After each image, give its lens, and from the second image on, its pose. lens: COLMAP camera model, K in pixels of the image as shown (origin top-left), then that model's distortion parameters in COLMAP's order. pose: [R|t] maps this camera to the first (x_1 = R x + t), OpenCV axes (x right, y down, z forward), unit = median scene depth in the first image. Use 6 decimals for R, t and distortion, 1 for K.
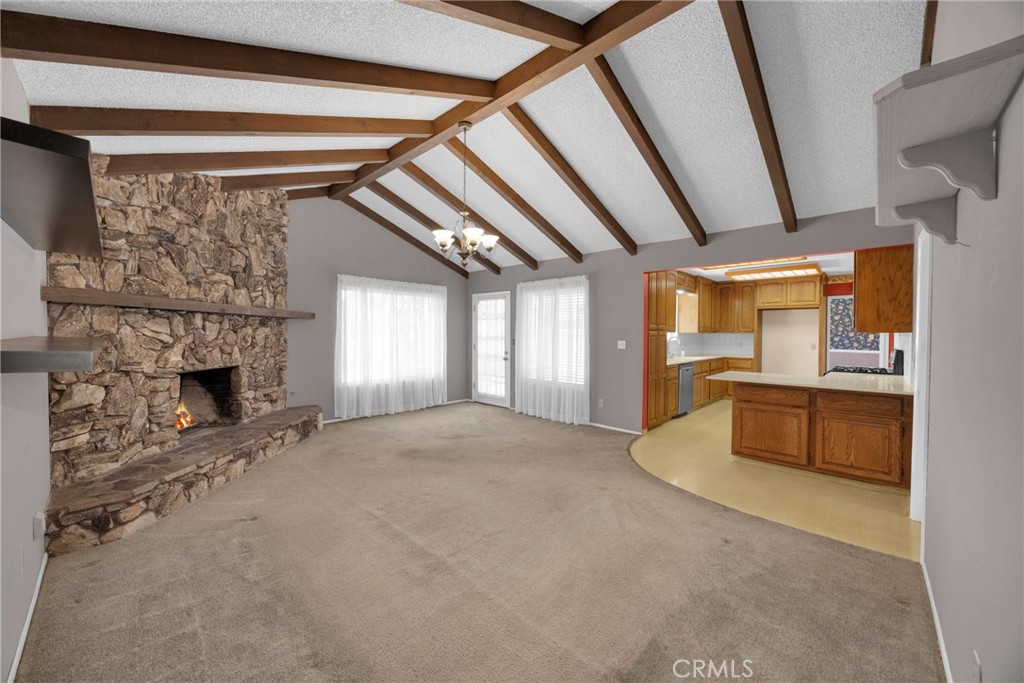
lens RADIAL K [[384.3, 0, 509.0], [0, 384.3, 338.4], [0, 0, 1]] dist [-0.003528, 0.000004]
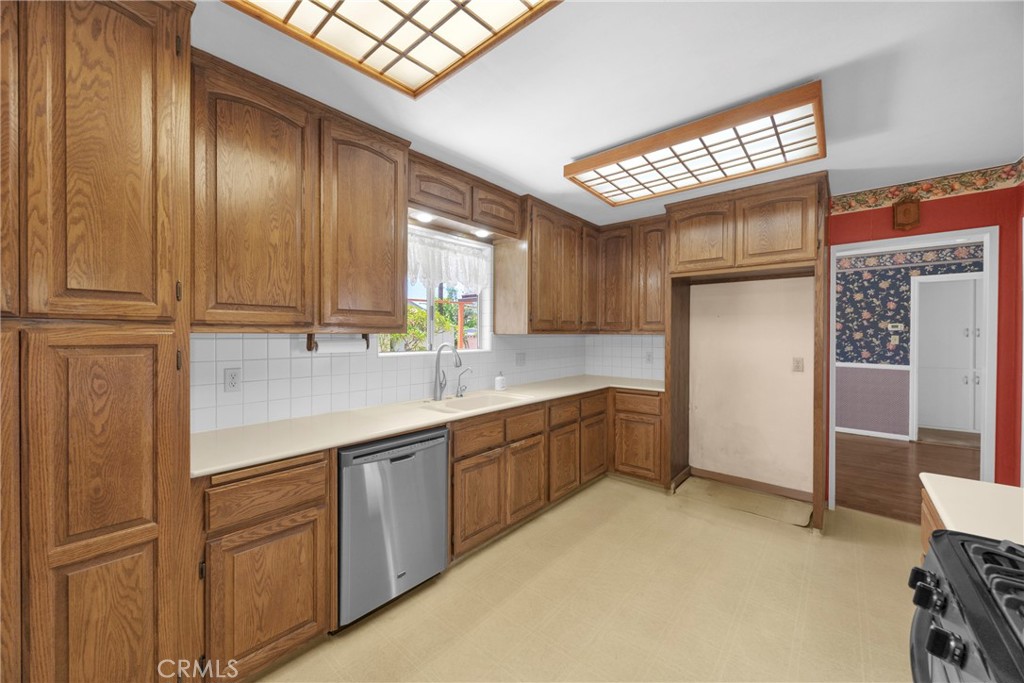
lens RADIAL K [[384.3, 0, 510.0], [0, 384.3, 337.6], [0, 0, 1]] dist [-0.003528, 0.000004]
pose [[0.998875, -0.003838, 0.047268, 1.431839], [0.004140, 0.999972, -0.006285, -0.025044], [-0.047242, 0.006474, 0.998862, 1.861815]]
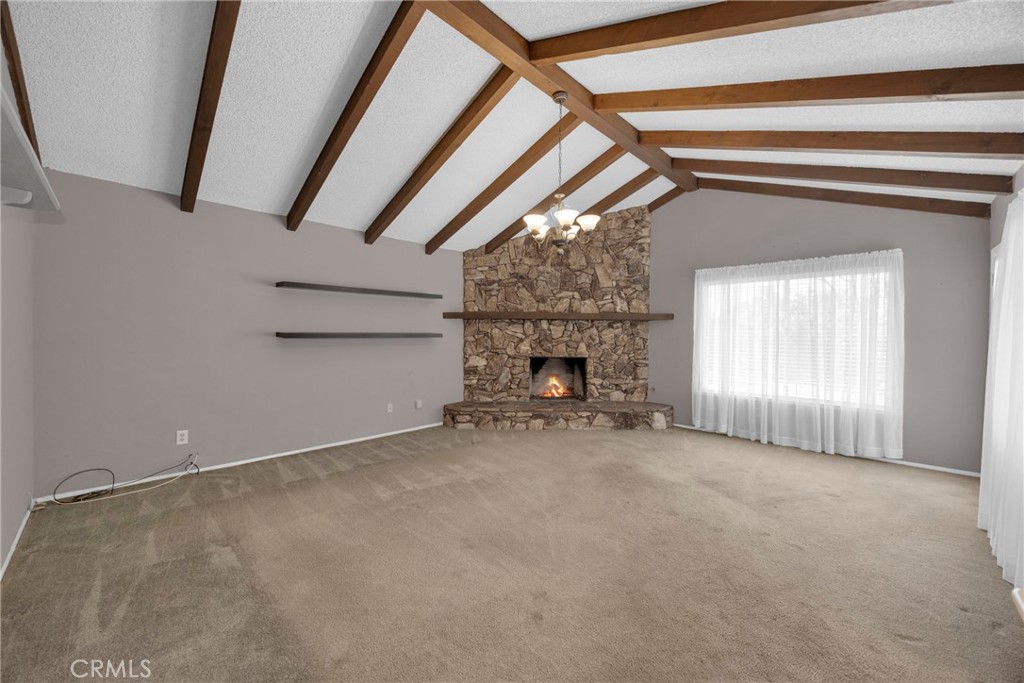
lens RADIAL K [[384.3, 0, 507.0], [0, 384.3, 337.9], [0, 0, 1]] dist [-0.003528, 0.000004]
pose [[-0.011016, 0.003163, -0.999934, 0.722504], [-0.021877, 0.999755, 0.003403, 0.004697], [0.999700, 0.021913, -0.010944, 0.840083]]
